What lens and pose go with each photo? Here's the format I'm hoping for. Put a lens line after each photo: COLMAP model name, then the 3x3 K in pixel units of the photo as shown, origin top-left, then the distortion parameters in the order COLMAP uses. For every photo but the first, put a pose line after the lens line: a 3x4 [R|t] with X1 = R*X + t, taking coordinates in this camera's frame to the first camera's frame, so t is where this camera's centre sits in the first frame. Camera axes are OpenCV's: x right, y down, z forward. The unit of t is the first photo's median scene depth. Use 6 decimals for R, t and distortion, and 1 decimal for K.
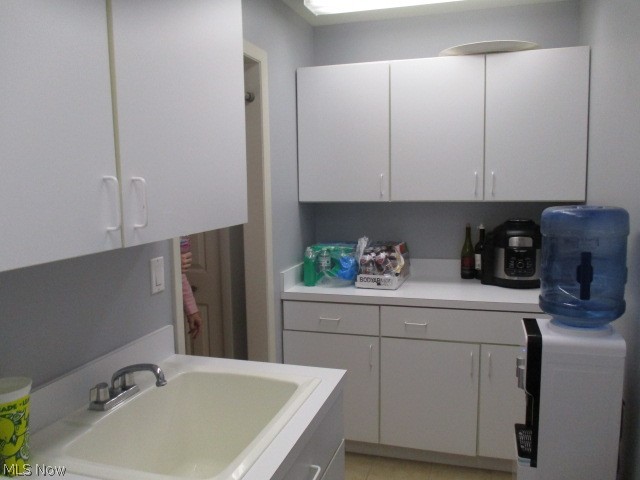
lens RADIAL K [[522.0, 0, 320.9], [0, 522.0, 239.9], [0, 0, 1]] dist [-0.033438, -0.003774]
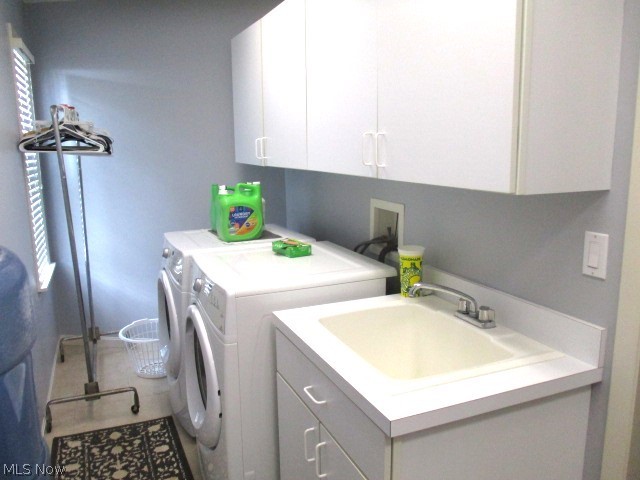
lens RADIAL K [[522.0, 0, 320.4], [0, 522.0, 239.6], [0, 0, 1]] dist [-0.033438, -0.003774]
pose [[-0.757035, 0.145014, -0.637078, 0.514014], [-0.051907, 0.958629, 0.279887, -0.158183], [0.651309, 0.244953, -0.718189, 1.369727]]
